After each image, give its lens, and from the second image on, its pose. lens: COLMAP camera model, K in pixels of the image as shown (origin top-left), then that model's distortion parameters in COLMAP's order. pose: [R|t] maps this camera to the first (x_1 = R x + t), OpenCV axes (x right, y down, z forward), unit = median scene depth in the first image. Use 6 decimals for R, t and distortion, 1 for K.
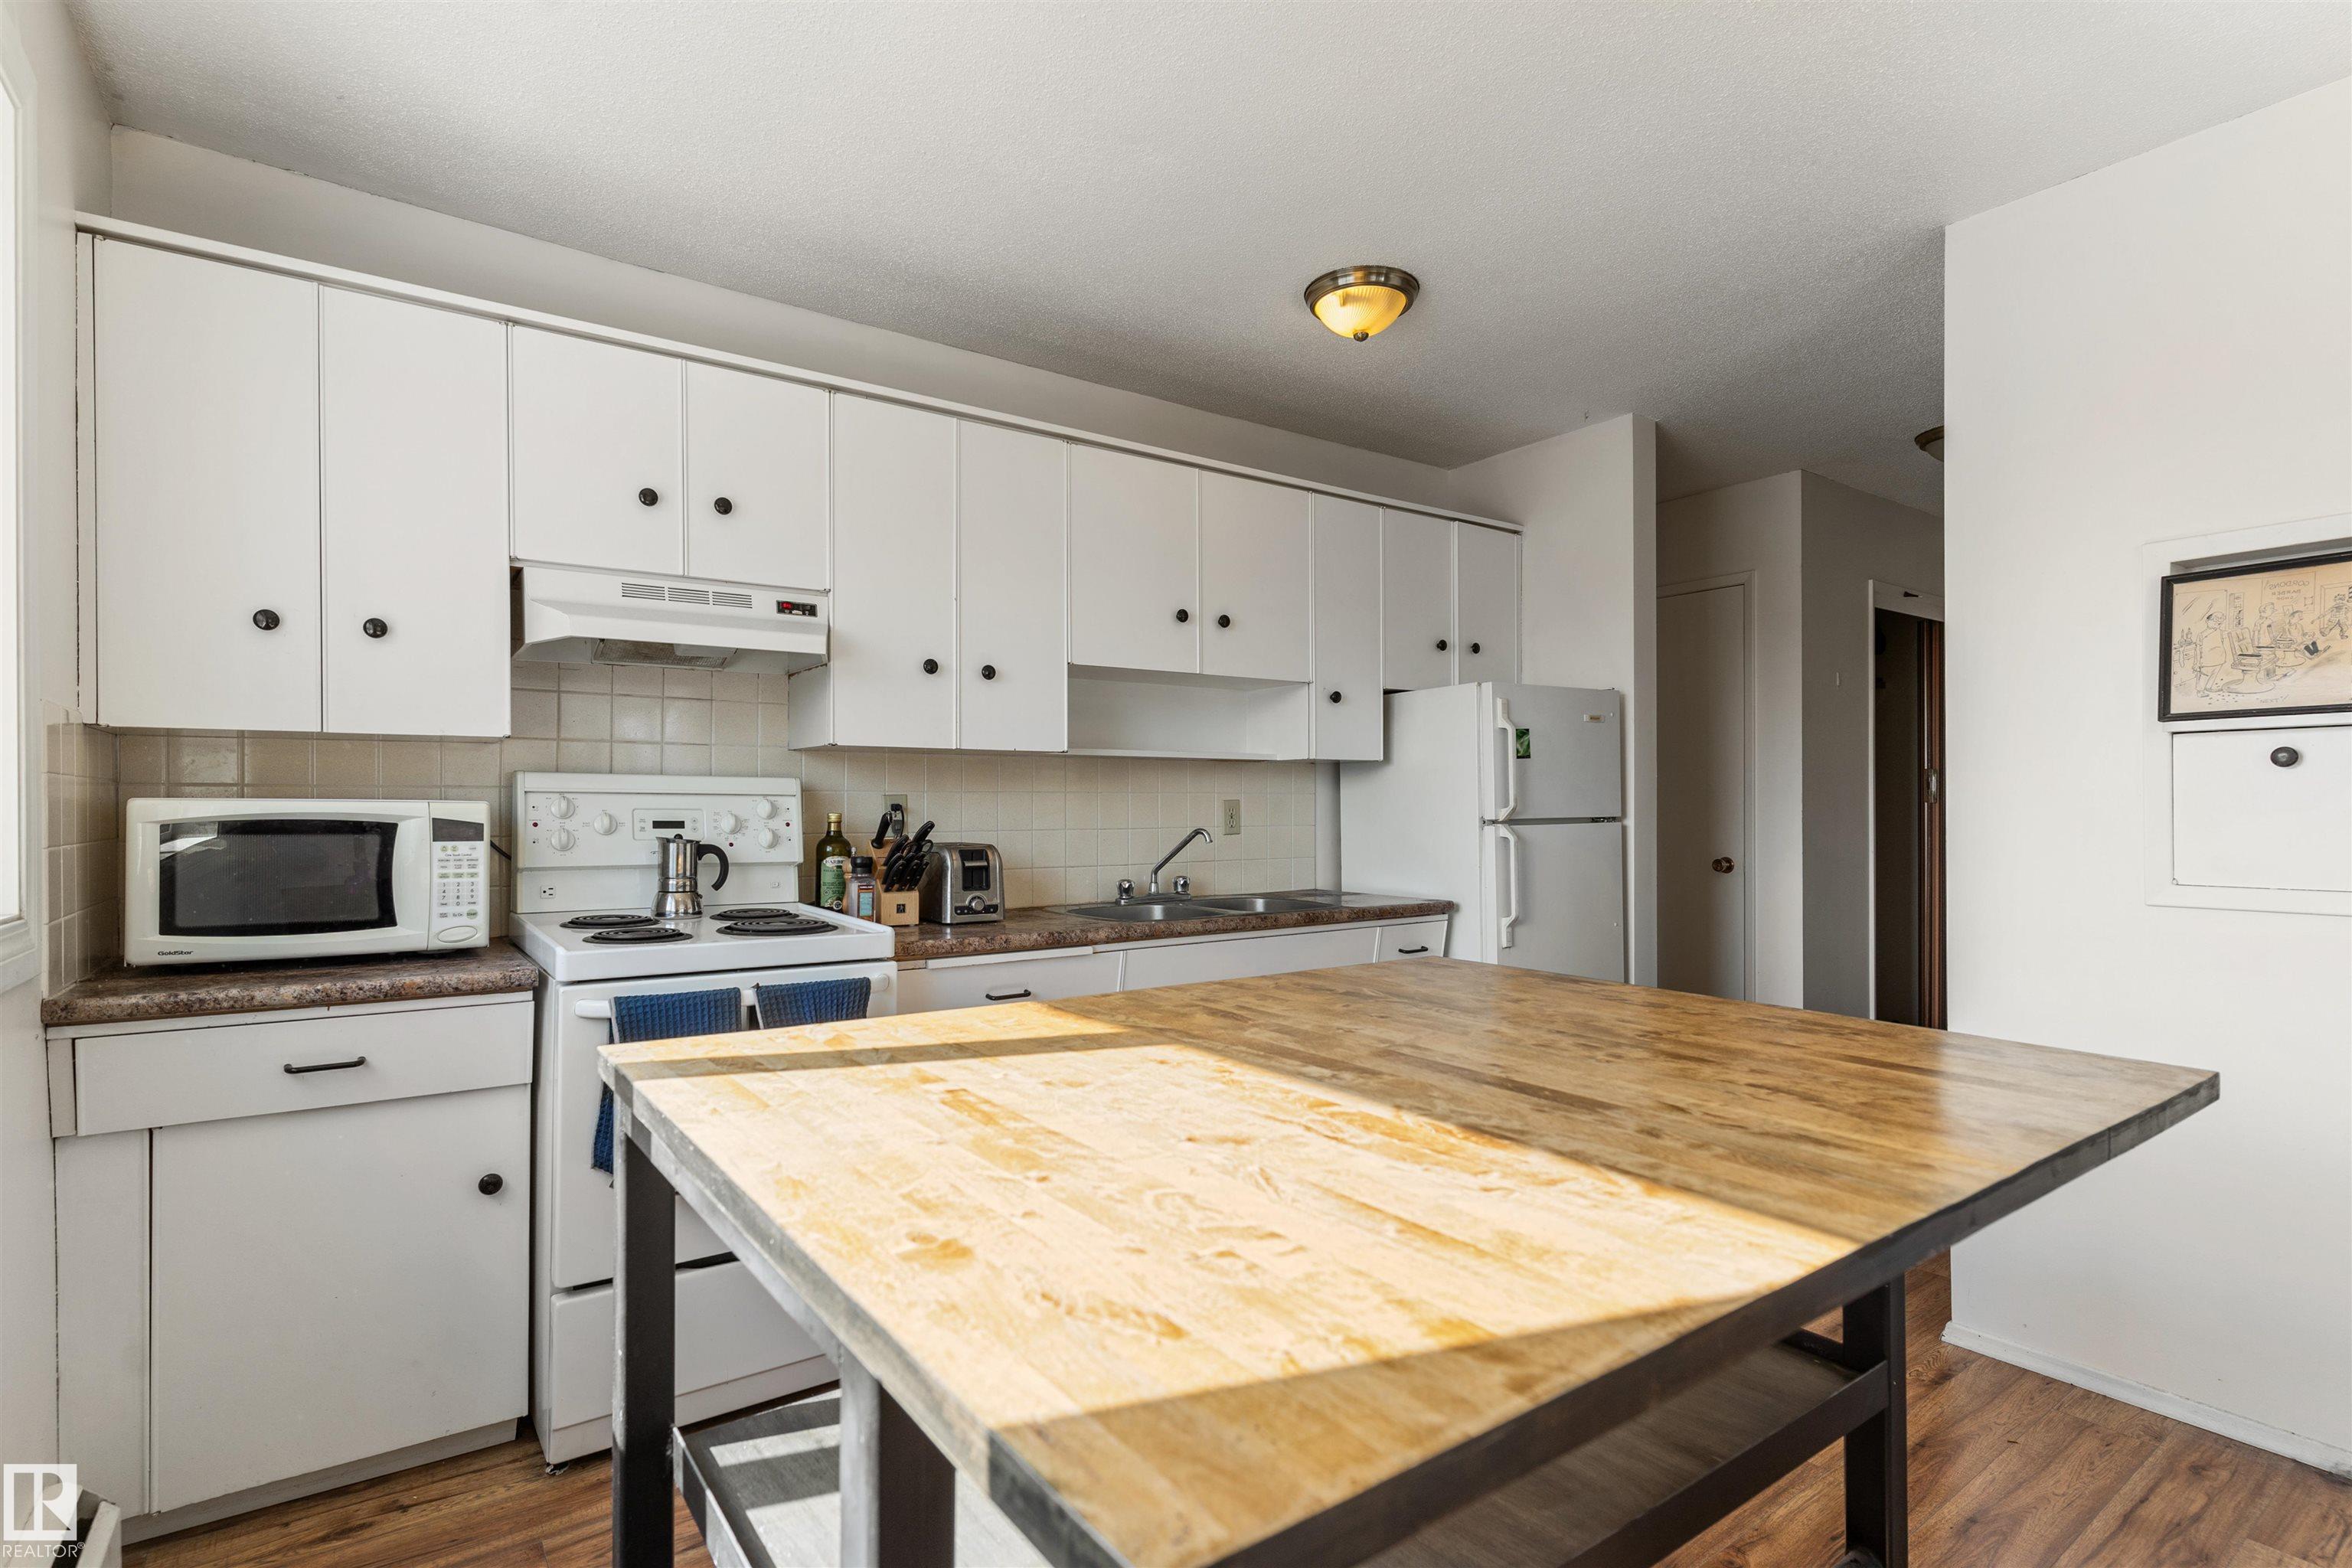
lens RADIAL K [[1143.6, 0, 1174.6], [0, 1143.6, 799.9], [0, 0, 1]] dist [0.012883, -0.003615]
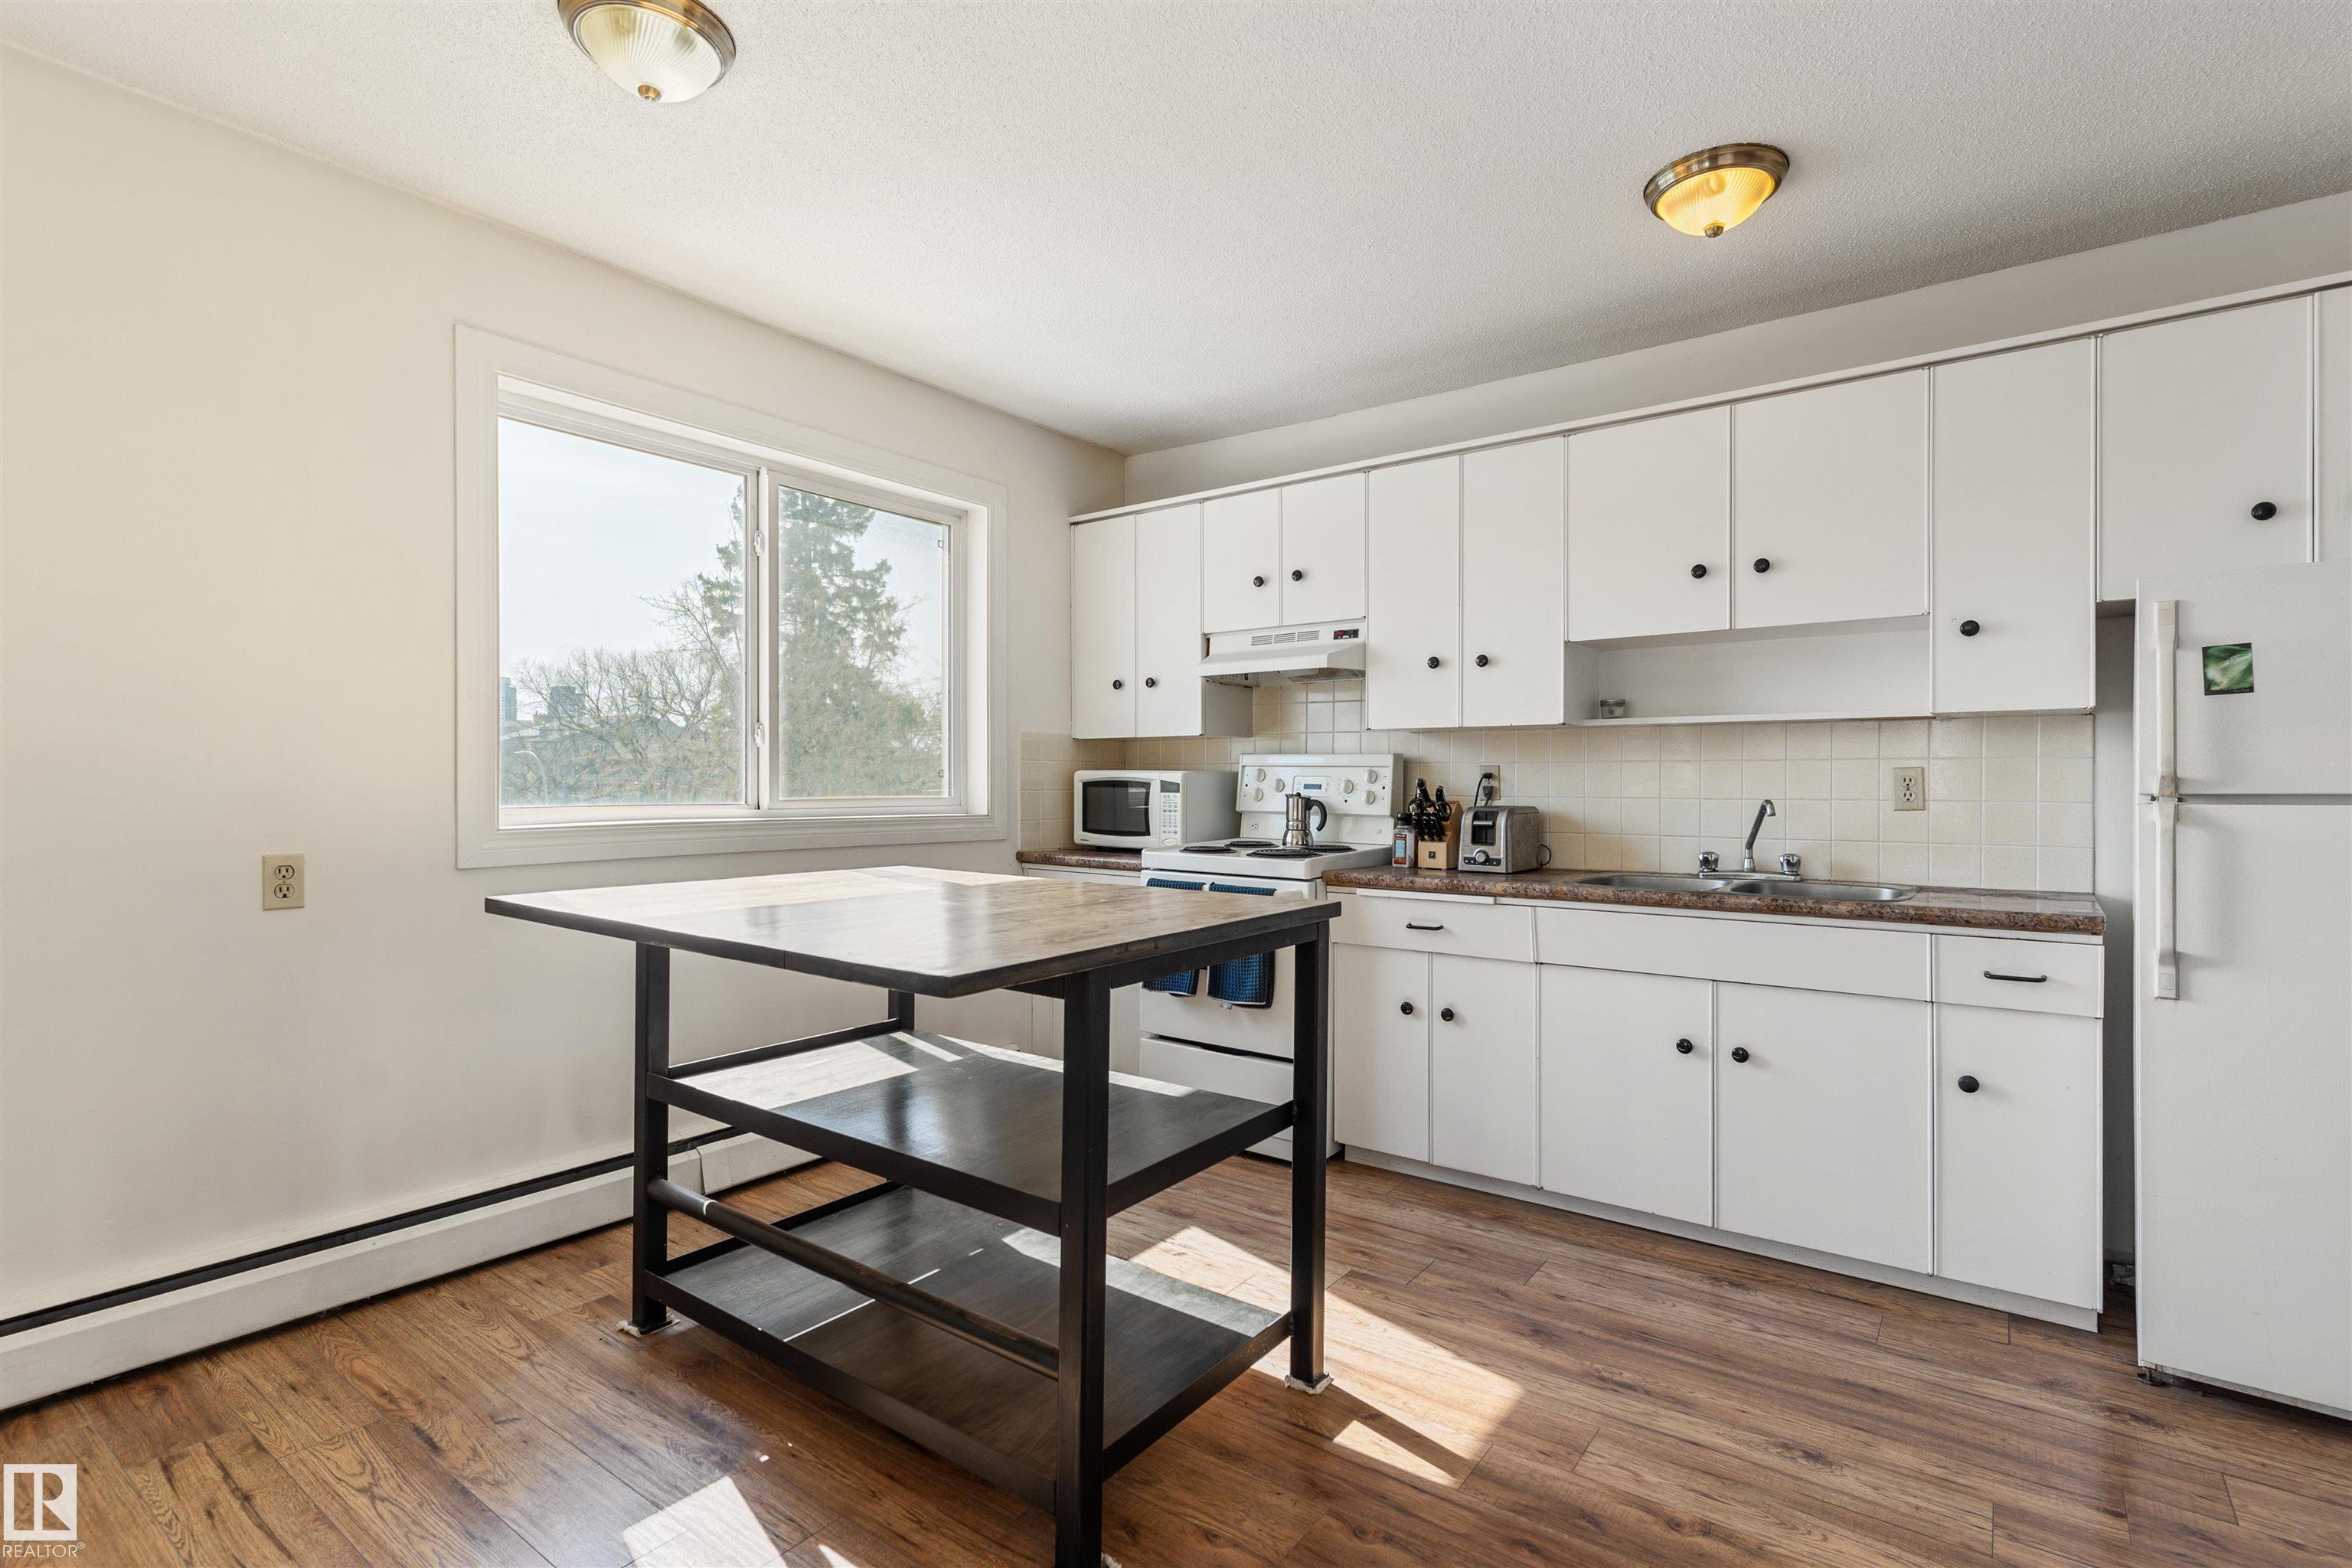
lens RADIAL K [[1143.6, 0, 1173.3], [0, 1143.6, 786.4], [0, 0, 1]] dist [0.012883, -0.003615]
pose [[0.289696, 0.006815, -0.957095, 0.958880], [0.001594, 0.999970, 0.007603, 0.009635], [0.957118, -0.003729, 0.289676, 0.386741]]
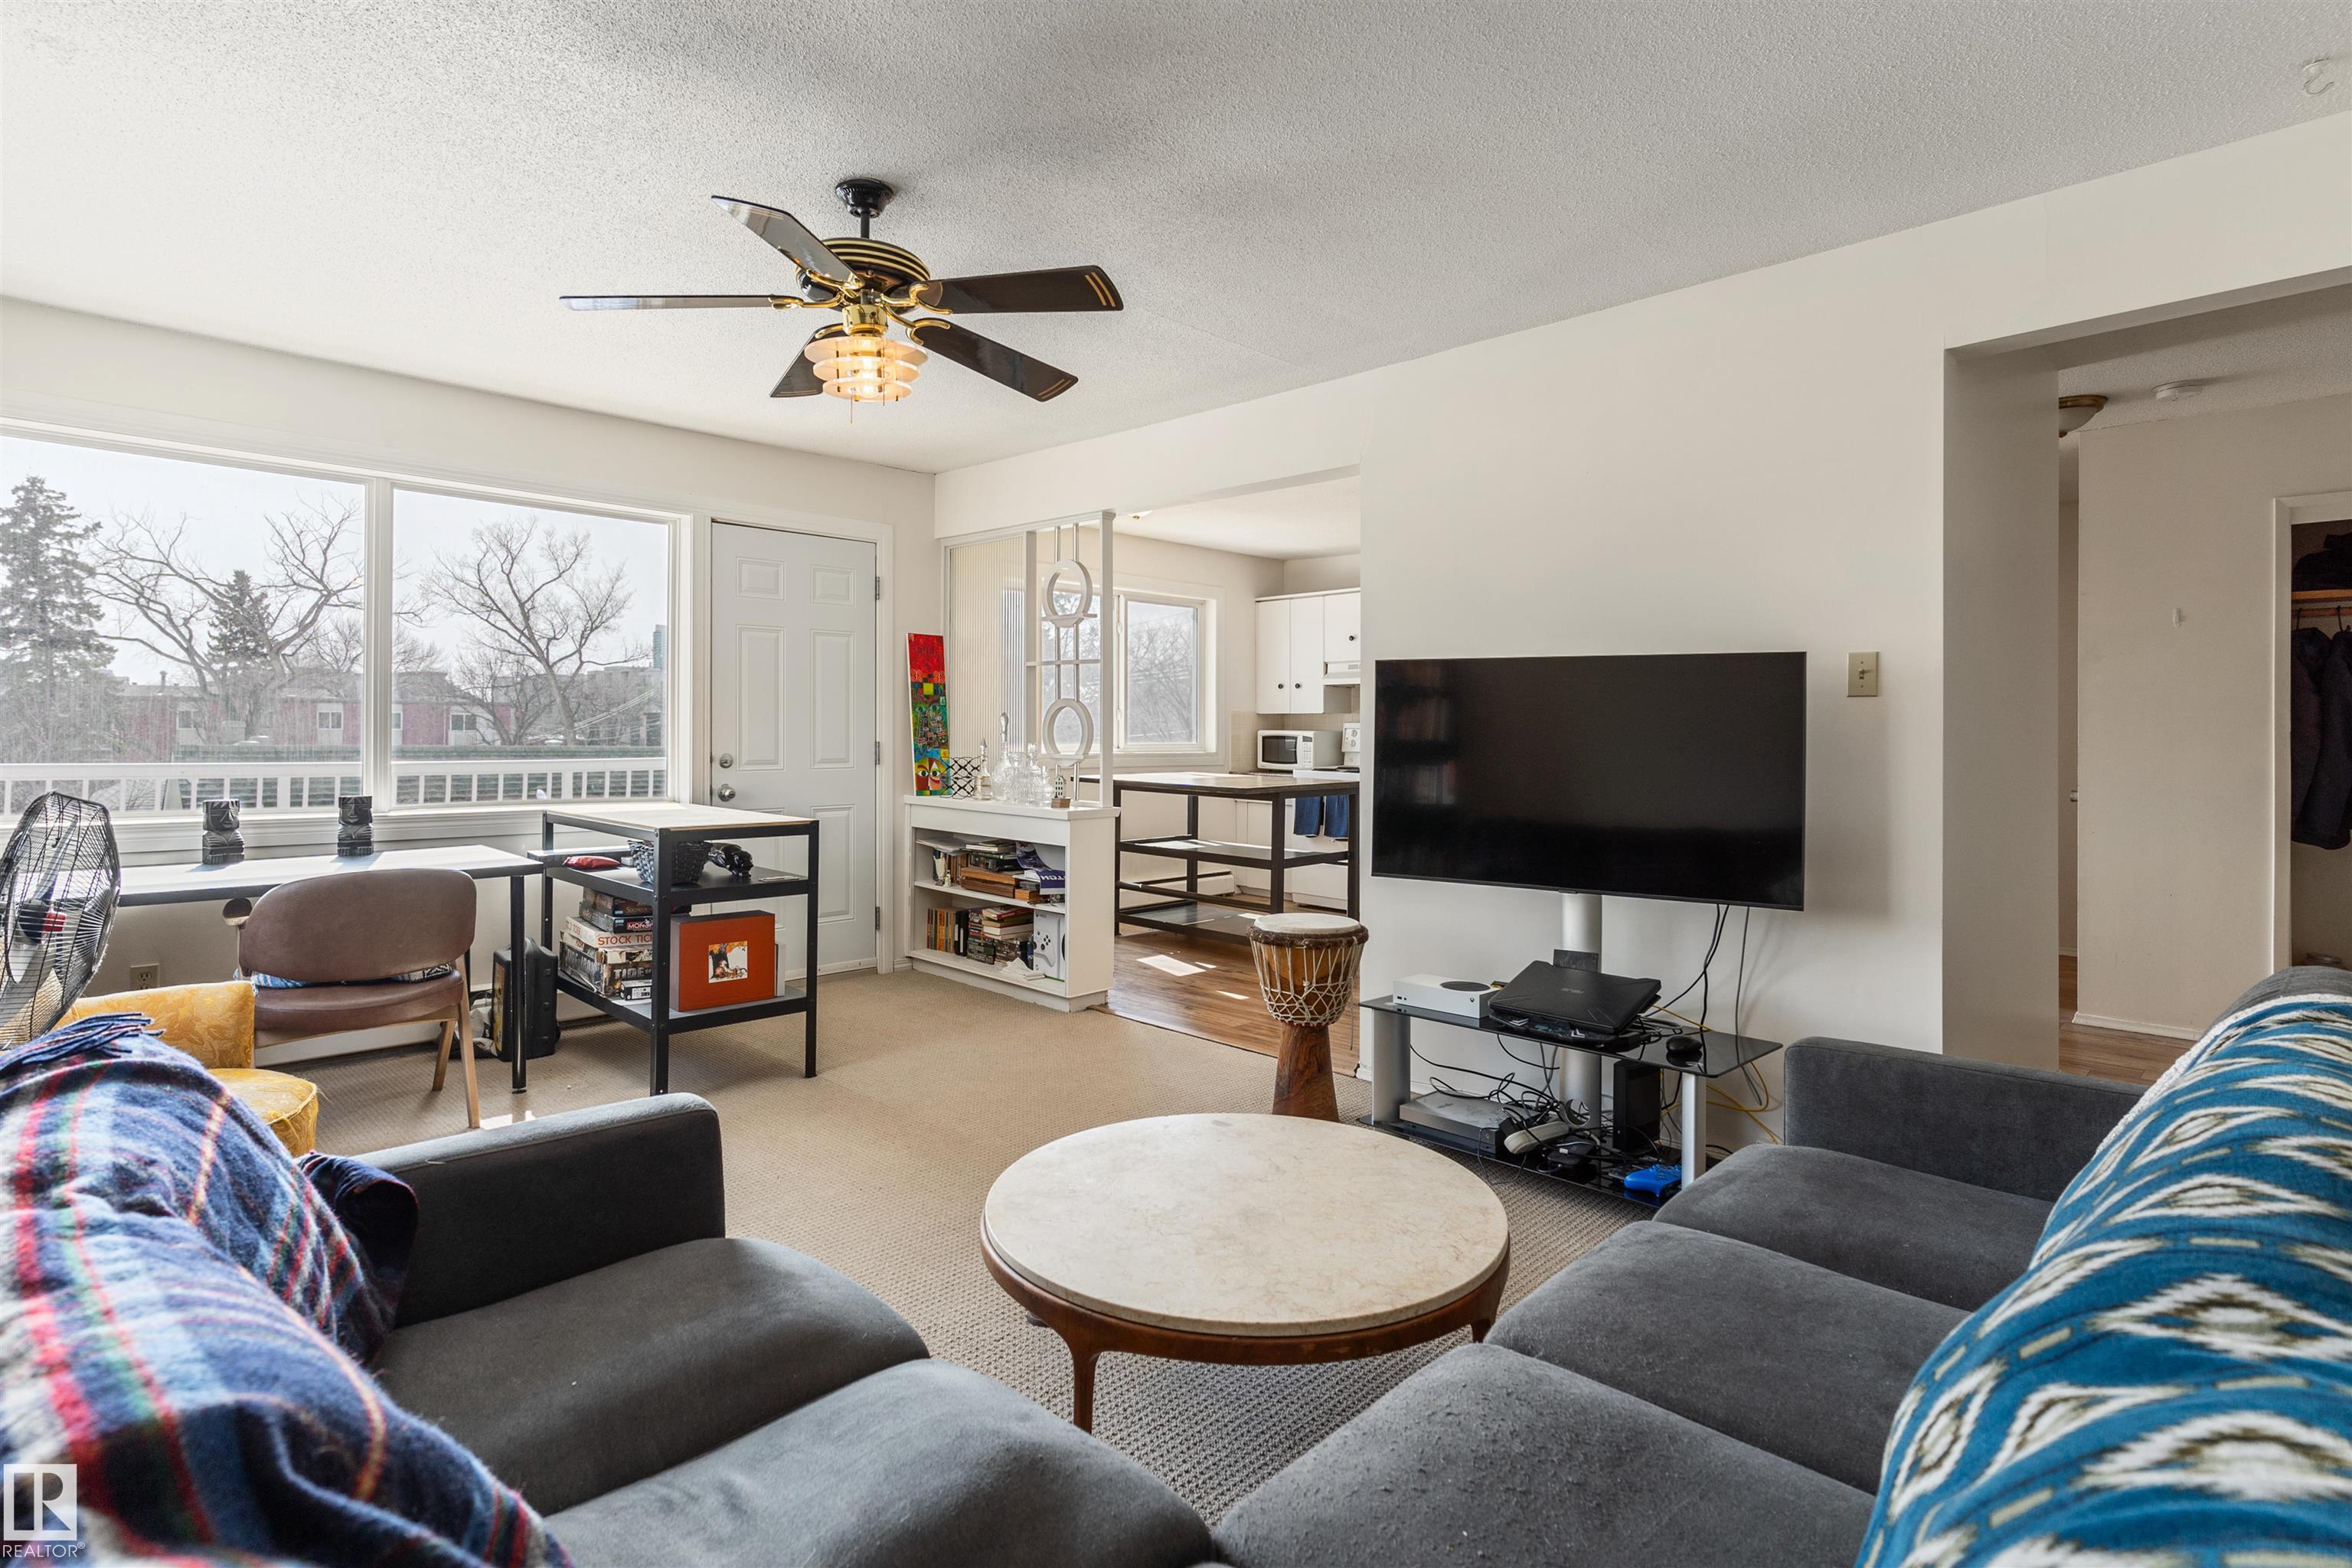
lens RADIAL K [[1143.6, 0, 1170.9], [0, 1143.6, 780.9], [0, 0, 1]] dist [0.012883, -0.003615]
pose [[0.169775, 0.049757, -0.984226, 2.481542], [-0.003114, 0.998747, 0.049954, -0.018458], [0.985478, -0.005416, 0.169717, -0.062624]]
